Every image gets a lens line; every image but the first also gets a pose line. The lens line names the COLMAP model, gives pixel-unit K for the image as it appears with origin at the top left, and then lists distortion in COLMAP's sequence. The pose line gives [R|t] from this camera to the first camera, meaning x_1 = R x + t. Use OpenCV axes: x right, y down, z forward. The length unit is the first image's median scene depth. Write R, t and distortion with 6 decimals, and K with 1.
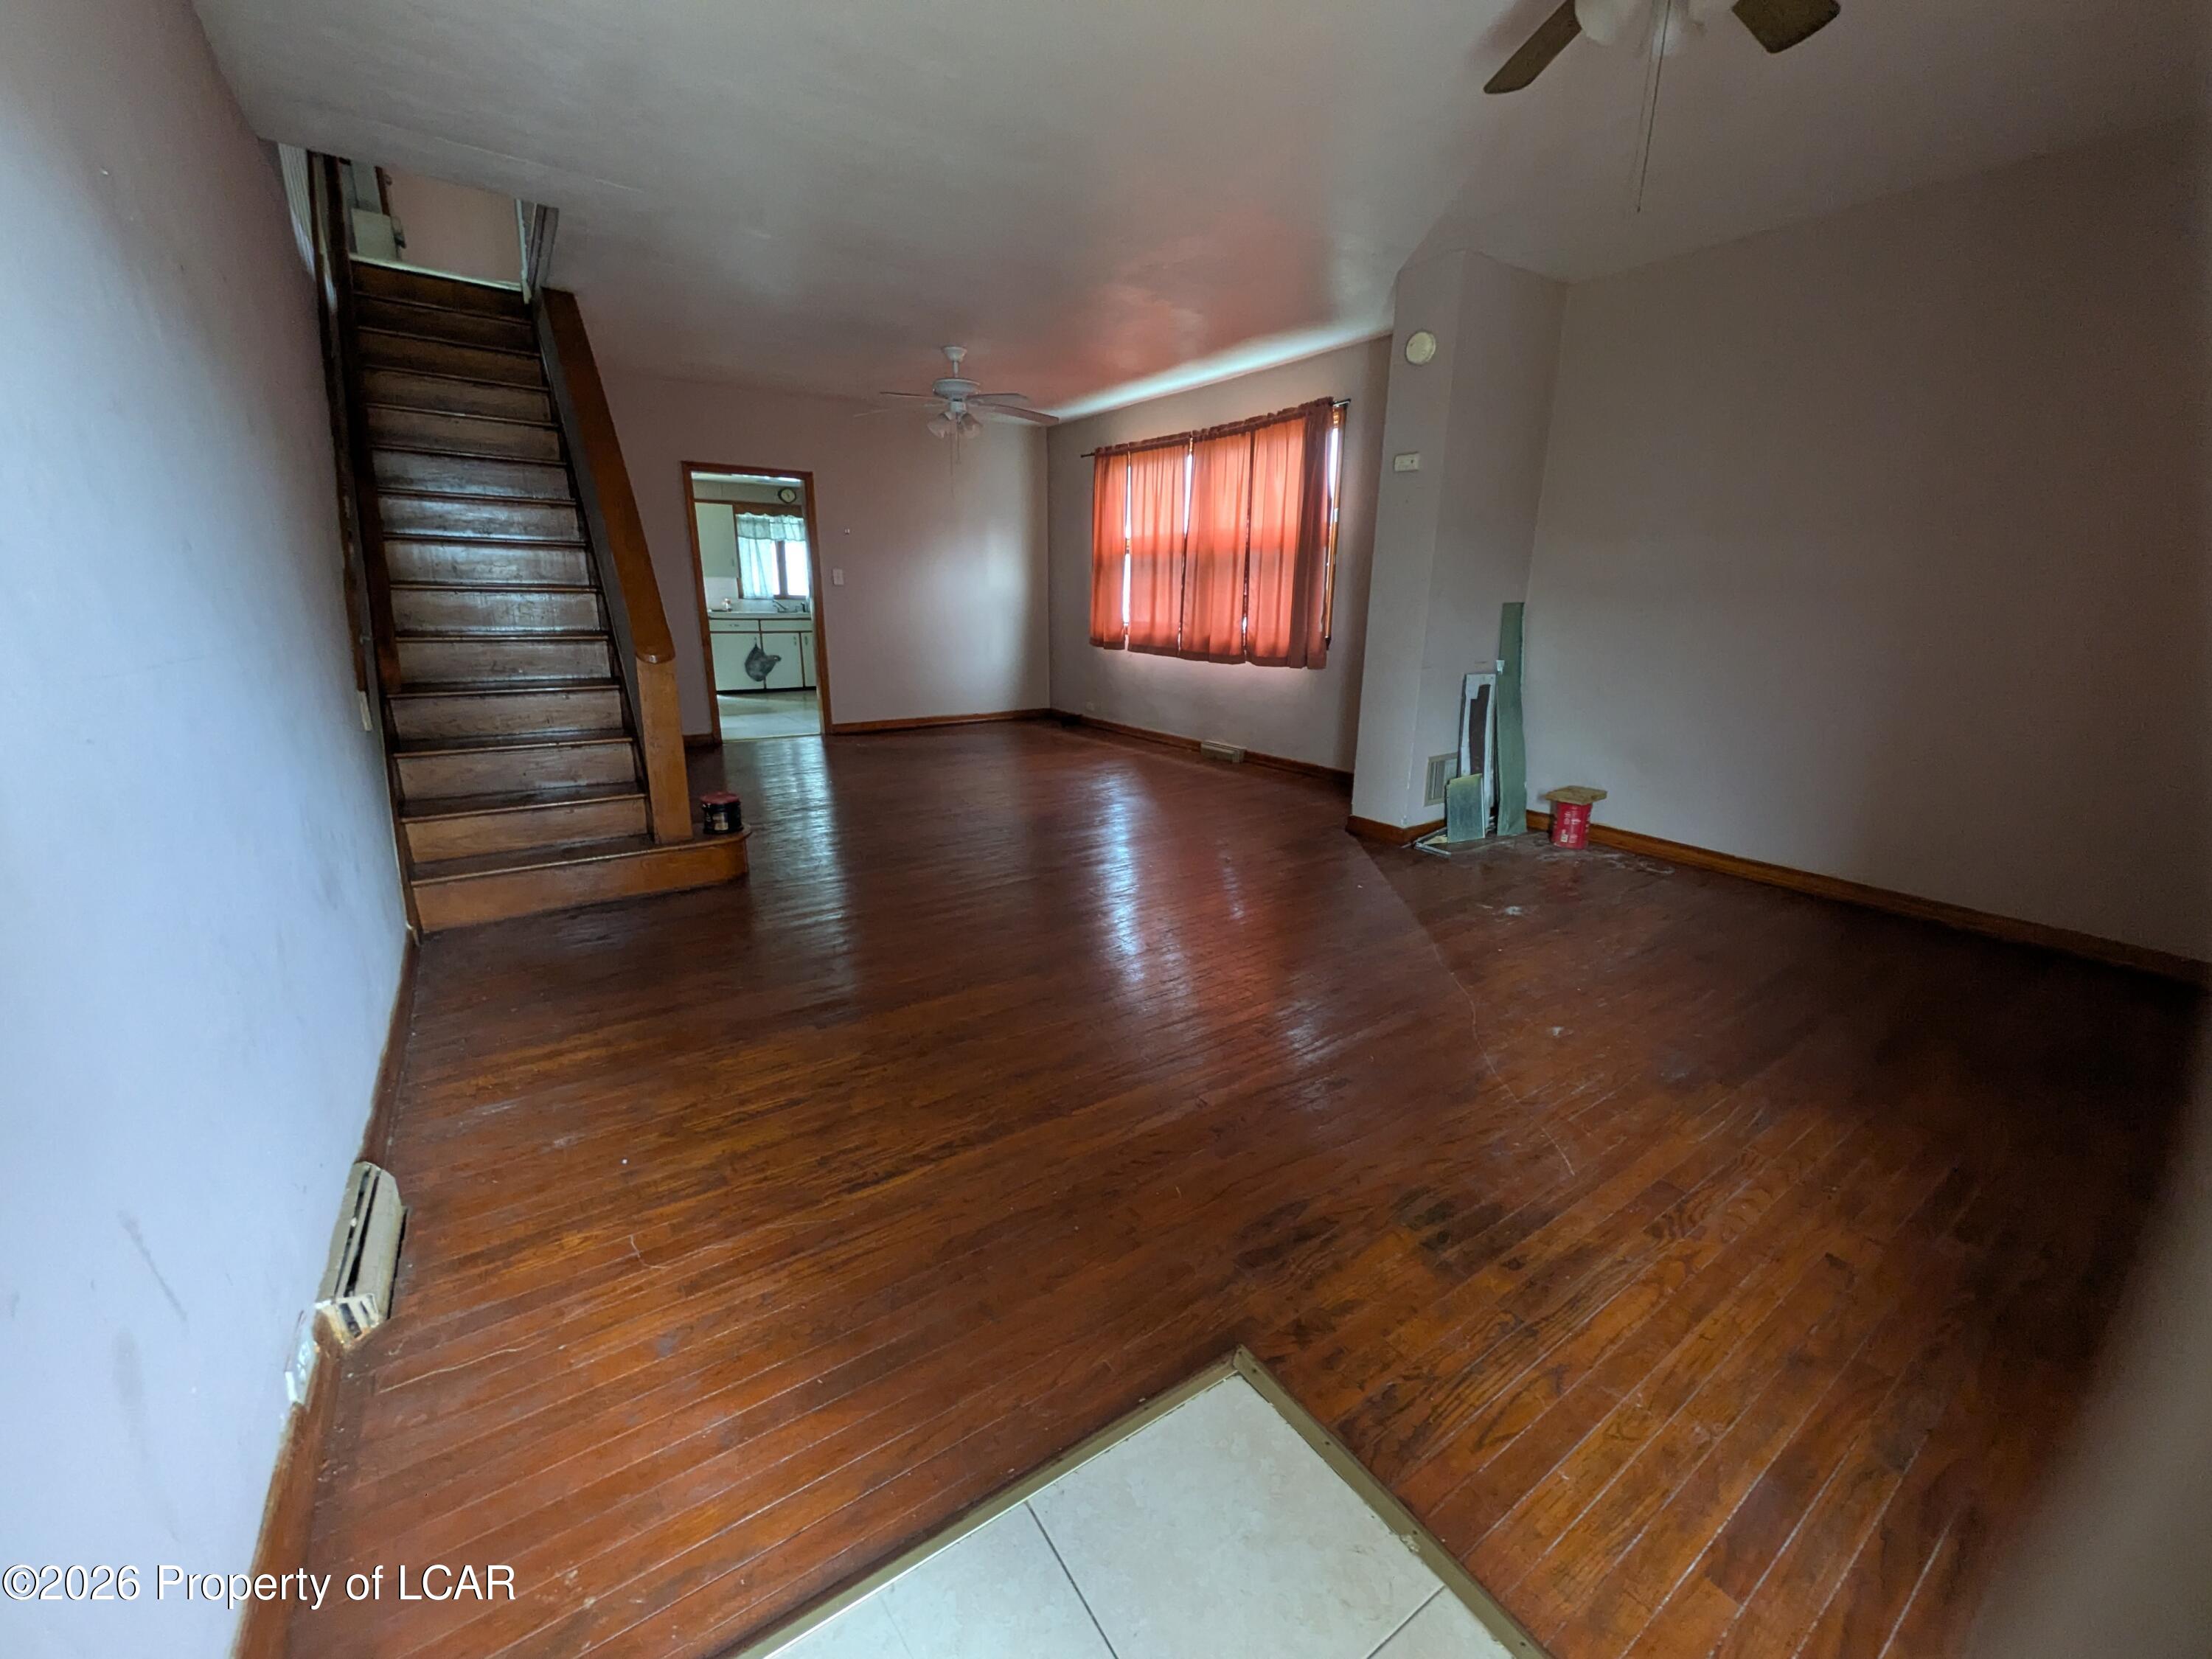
lens RADIAL K [[863.6, 0, 1110.0], [0, 863.6, 823.9], [0, 0, 1]] dist [-0.000467, 0.000561]
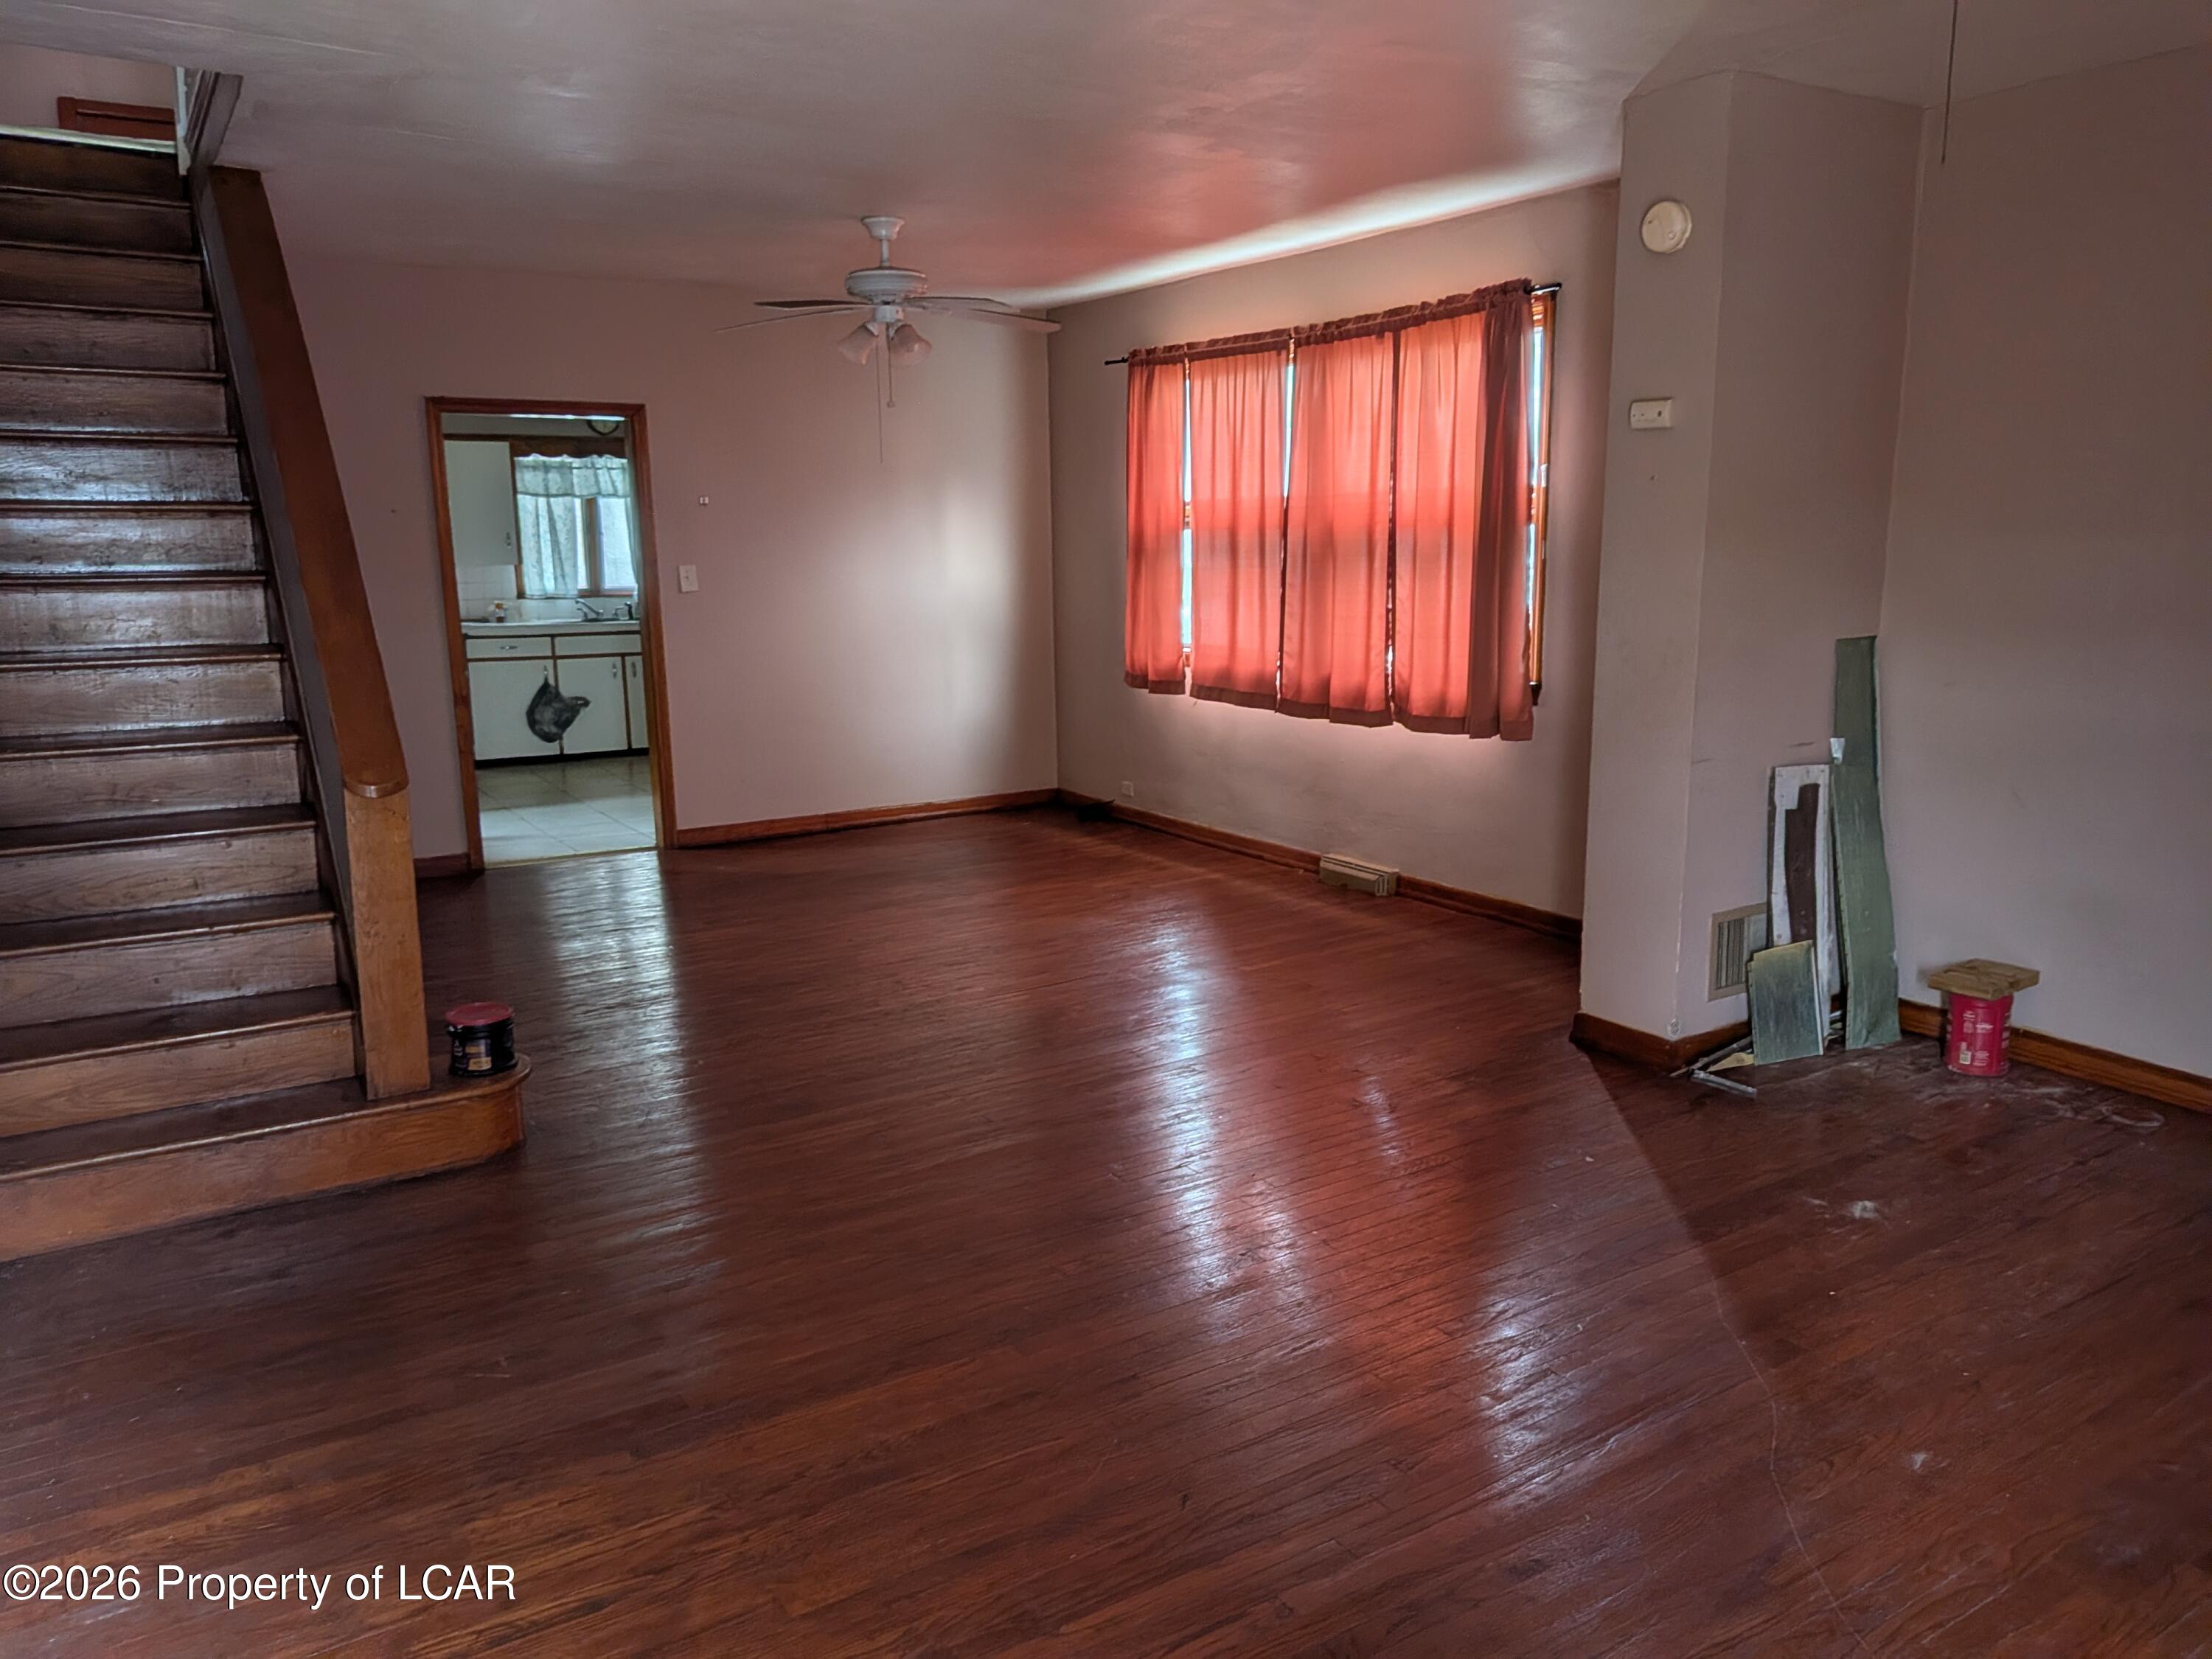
lens RADIAL K [[1576.8, 0, 1120.7], [0, 1576.8, 826.5], [0, 0, 1]] dist [0.037456, -0.068757]
pose [[0.999163, -0.013843, -0.038494, 0.021081], [0.010925, 0.997123, -0.075011, -0.057934], [0.039421, 0.074527, 0.996439, -0.049887]]
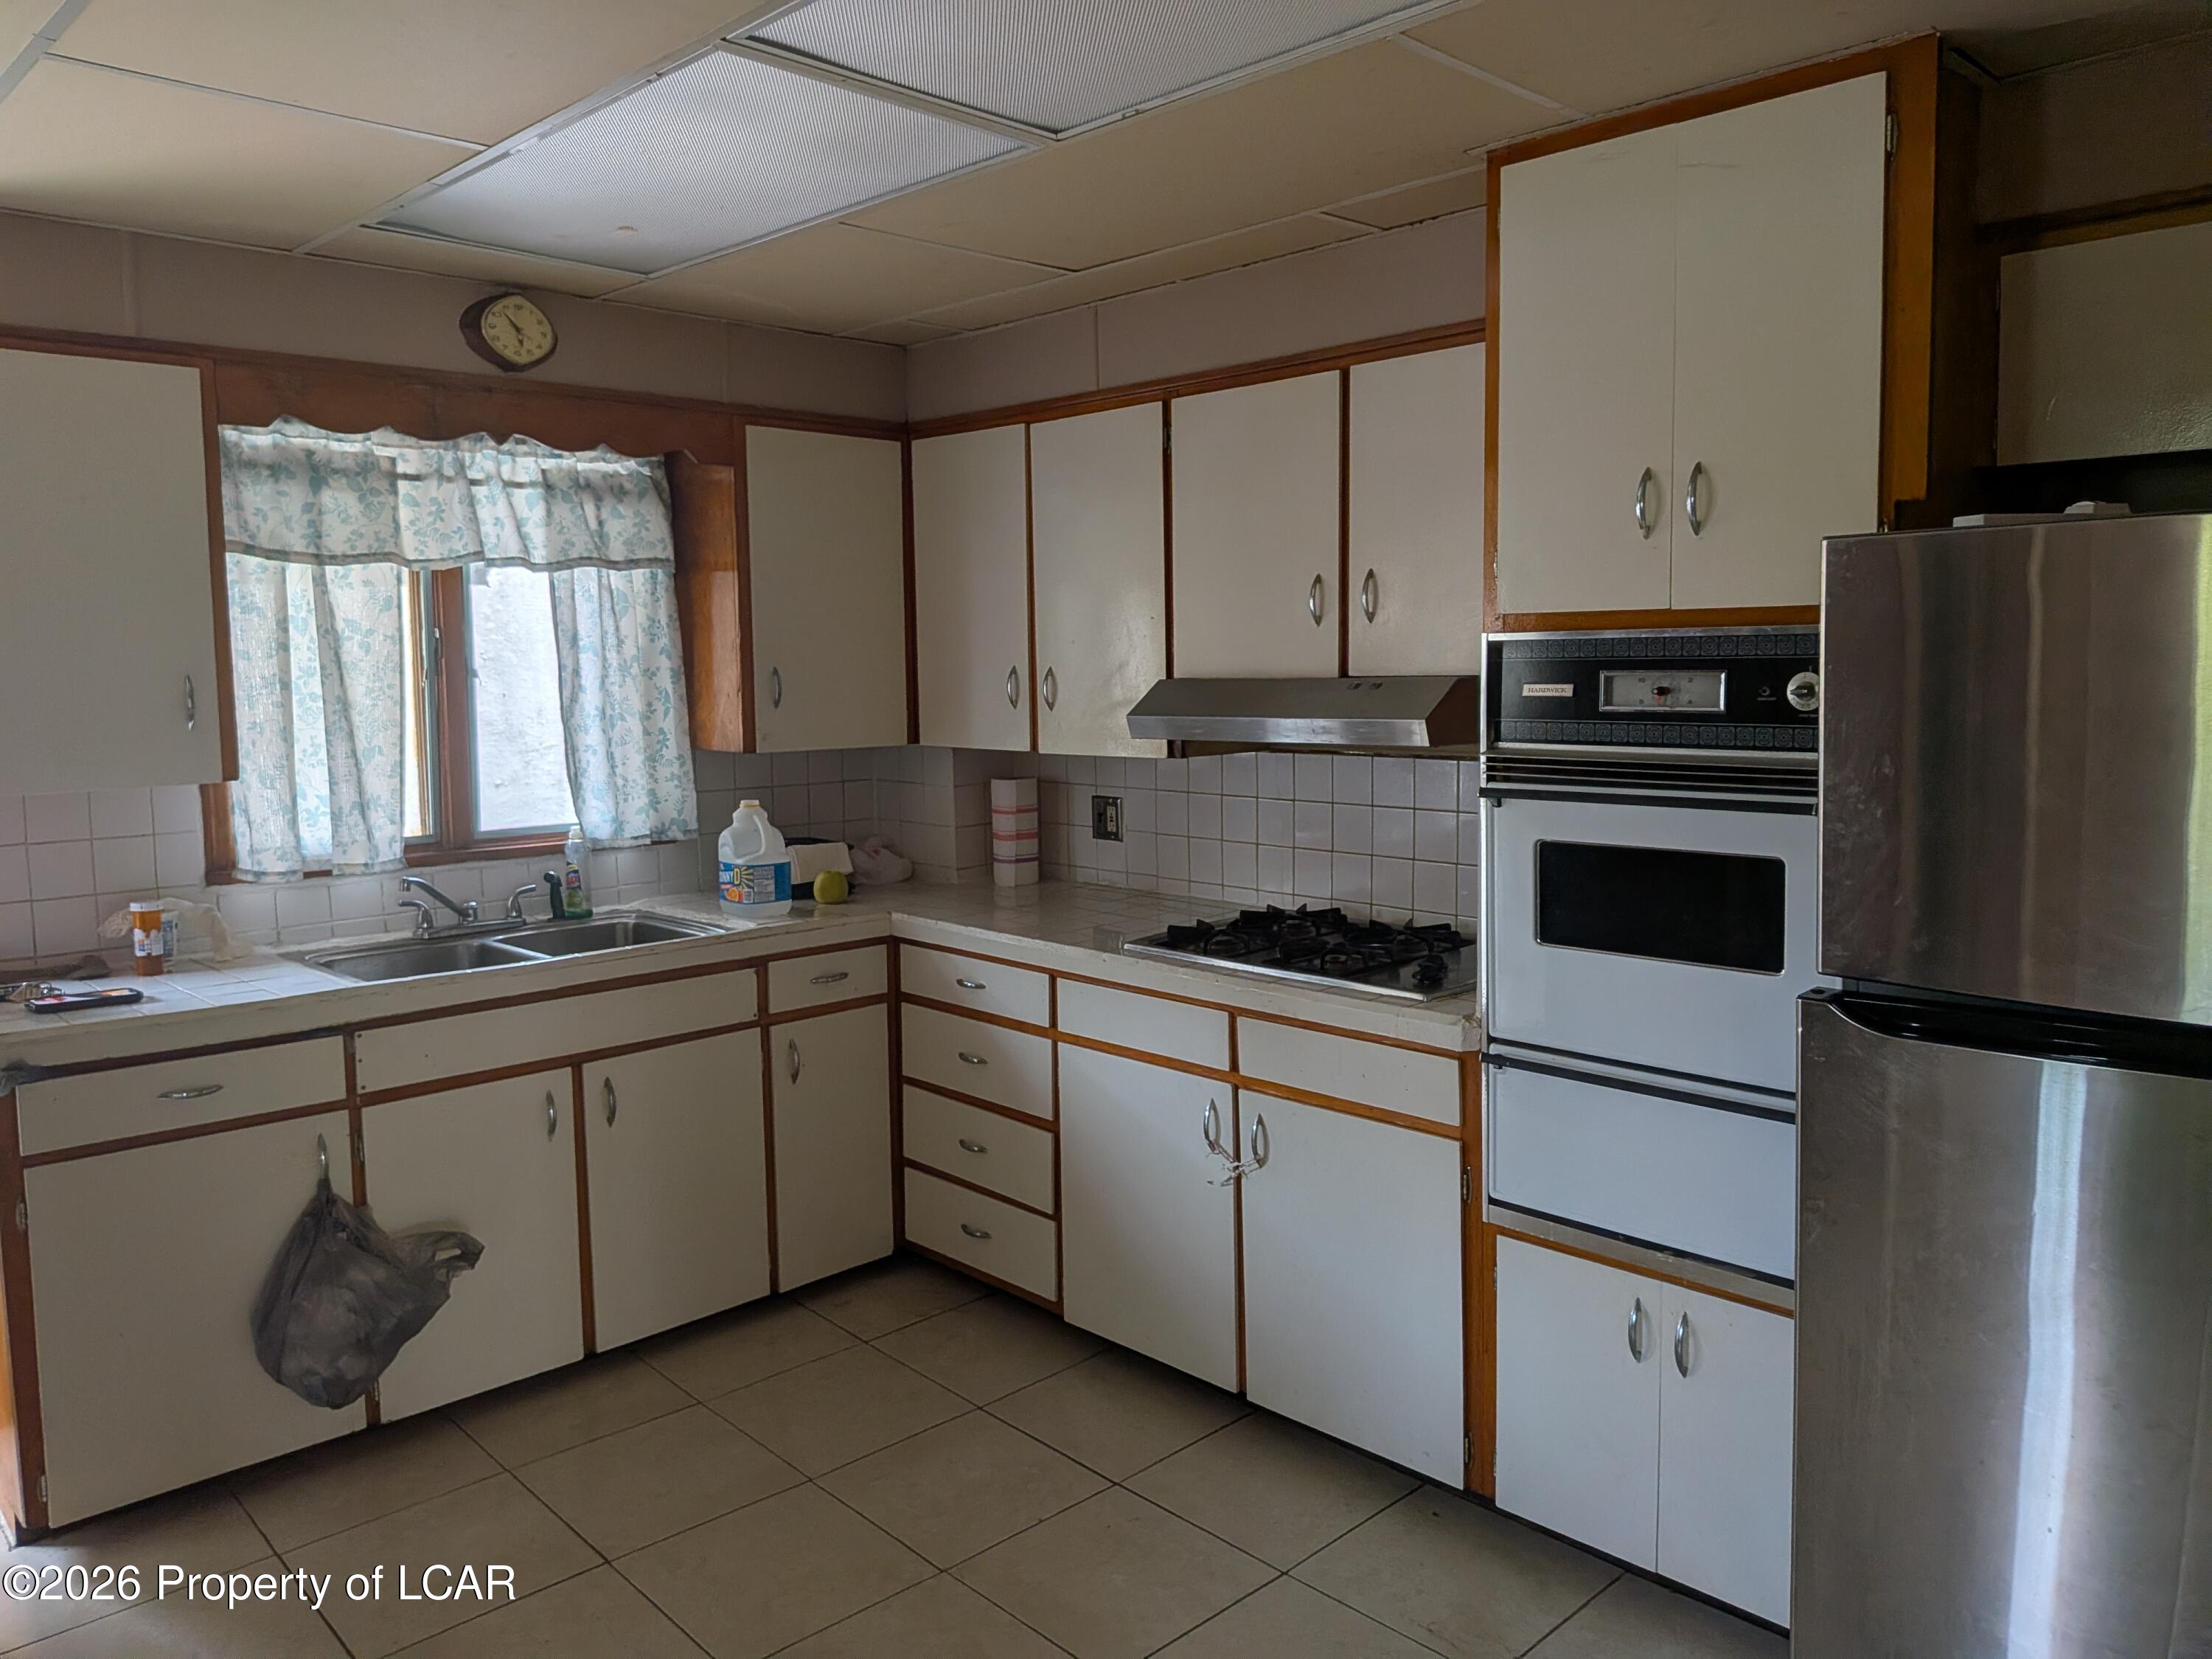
lens RADIAL K [[1576.8, 0, 1104.6], [0, 1576.8, 814.5], [0, 0, 1]] dist [0.037456, -0.068757]
pose [[0.985812, -0.027616, 0.165568, -0.662248], [0.048333, 0.991299, -0.122434, -0.497741], [-0.160746, 0.128699, 0.978569, 1.424219]]
